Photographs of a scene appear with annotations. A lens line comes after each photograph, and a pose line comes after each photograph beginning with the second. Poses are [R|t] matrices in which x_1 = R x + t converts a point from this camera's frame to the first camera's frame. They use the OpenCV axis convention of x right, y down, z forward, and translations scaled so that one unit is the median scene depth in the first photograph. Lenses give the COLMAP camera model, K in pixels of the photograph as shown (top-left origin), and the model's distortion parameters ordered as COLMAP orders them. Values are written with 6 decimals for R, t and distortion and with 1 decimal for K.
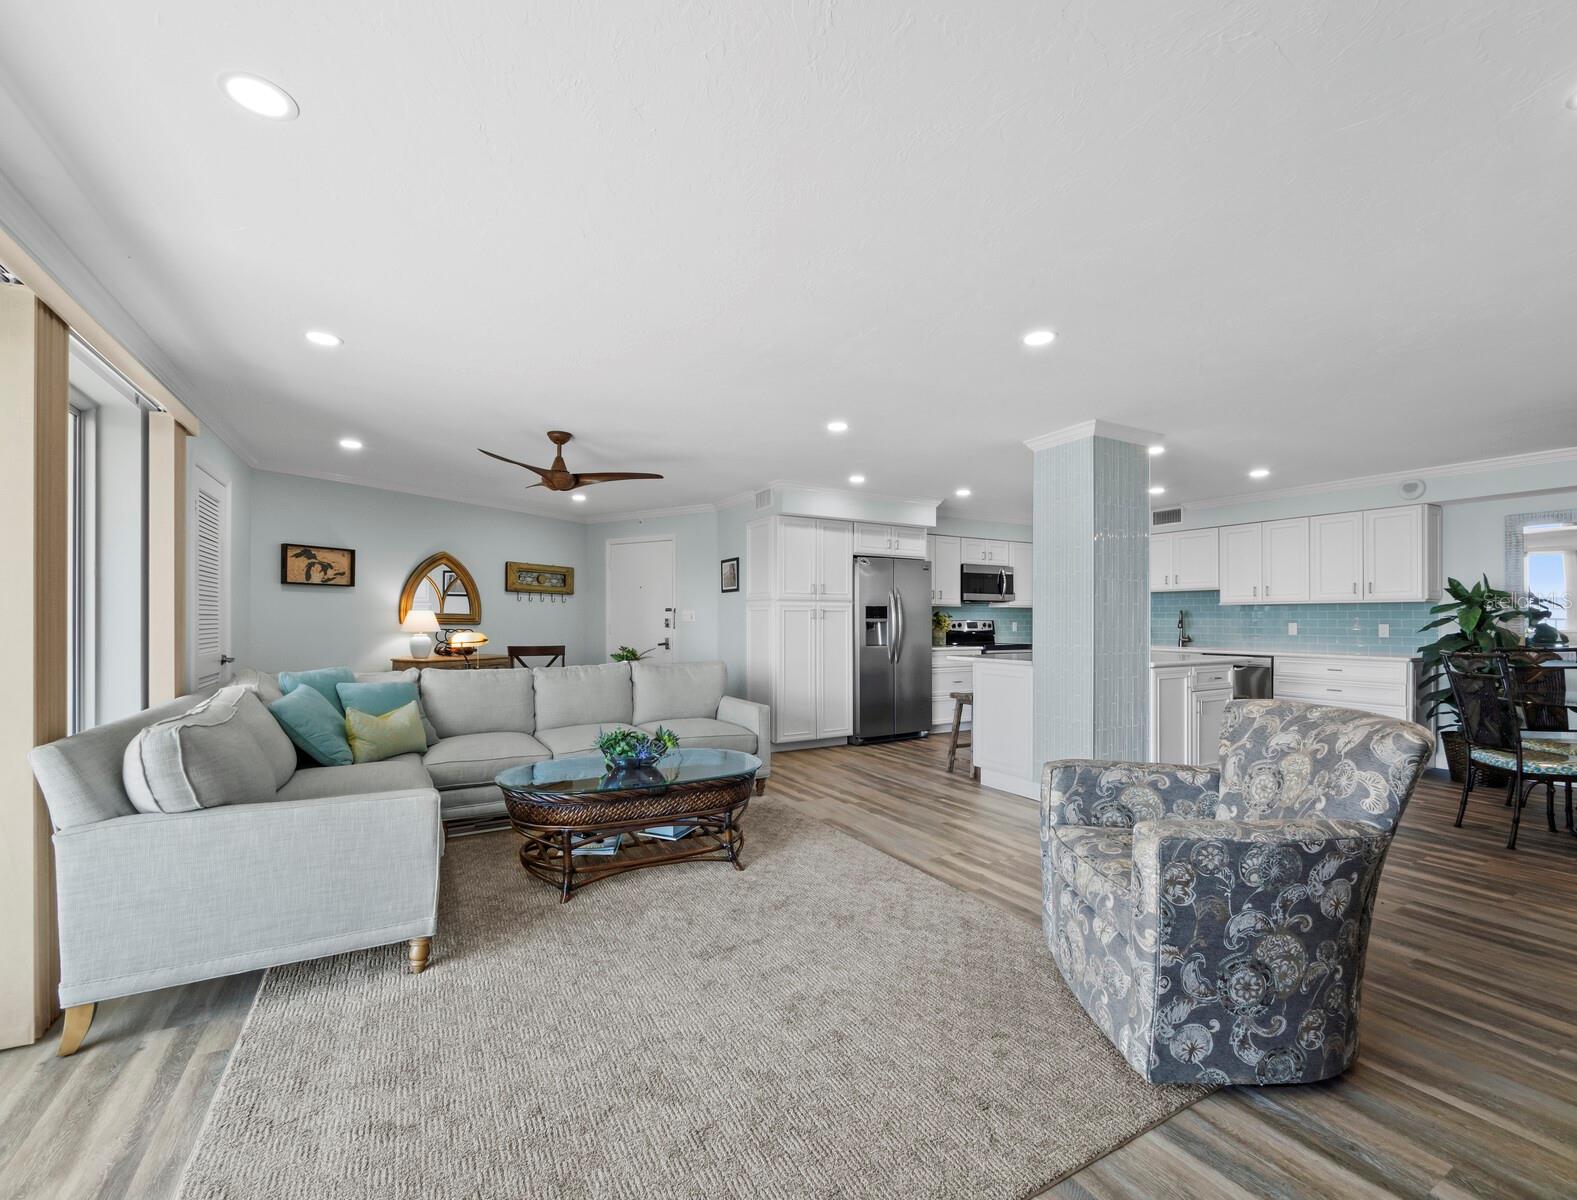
lens RADIAL K [[689.3, 0, 793.7], [0, 689.3, 608.4], [0, 0, 1]] dist [0.022320, 0.000442]
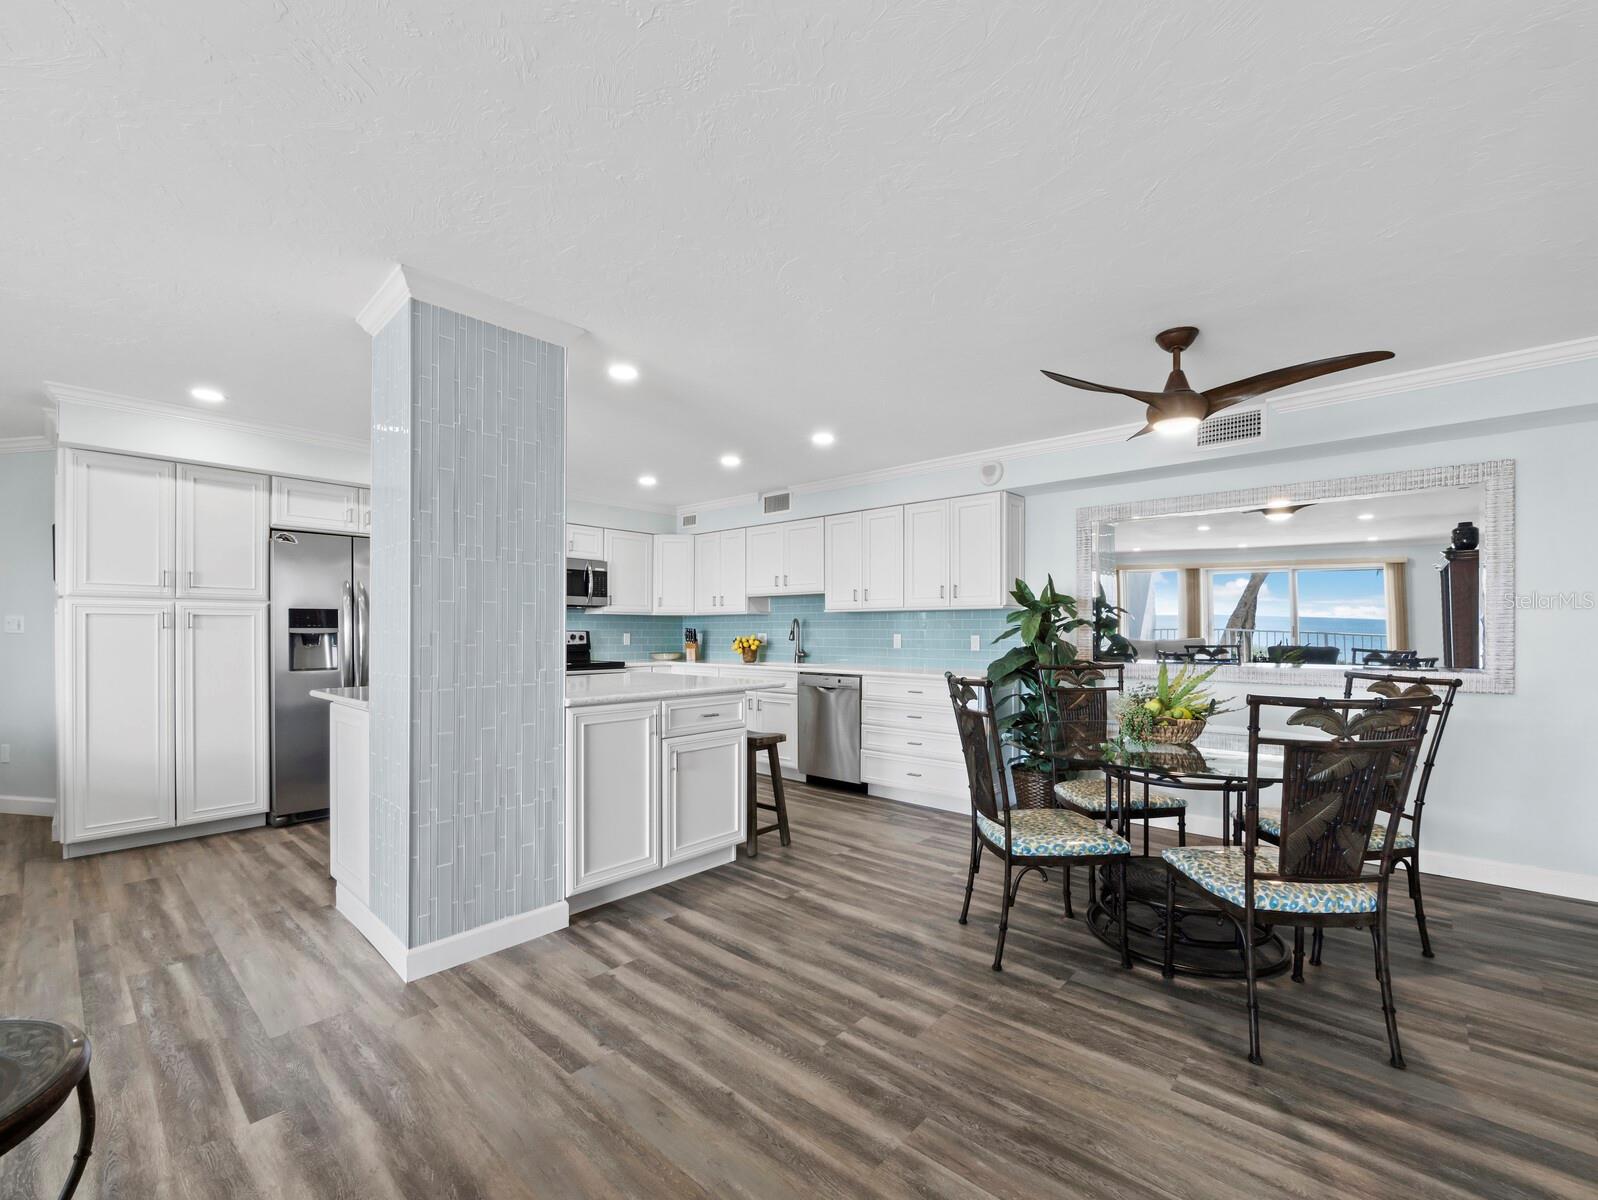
lens RADIAL K [[677.1, 0, 810.3], [0, 677.1, 635.4], [0, 0, 1]] dist [0.000230, -0.000550]
pose [[0.951865, -0.001180, 0.306515, 0.378598], [-0.005785, 0.999745, 0.021813, 0.005395], [-0.306463, -0.022536, 0.951616, 0.261580]]
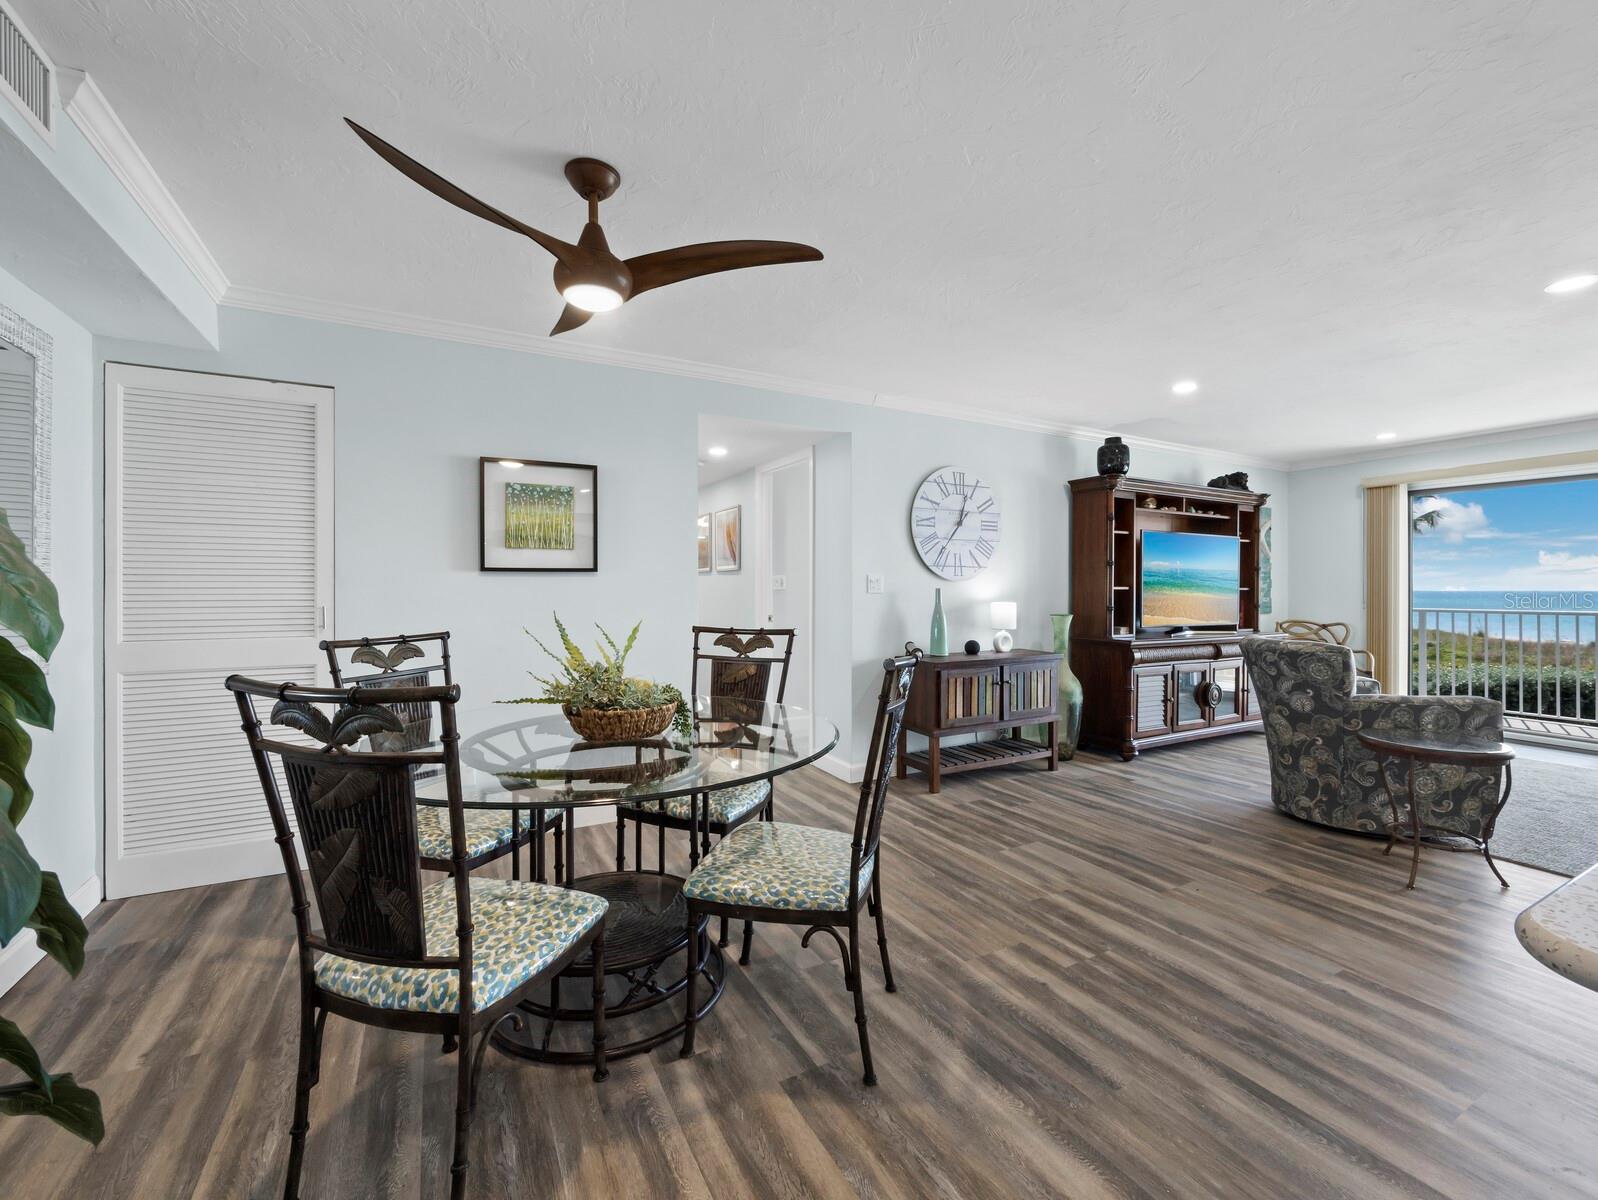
lens RADIAL K [[677.1, 0, 805.2], [0, 677.1, 593.0], [0, 0, 1]] dist [0.000230, -0.000550]
pose [[-0.999509, -0.001001, 0.031329, 0.622632], [-0.001186, 0.999982, -0.005915, 0.015846], [-0.031323, -0.005949, -0.999492, 0.900711]]
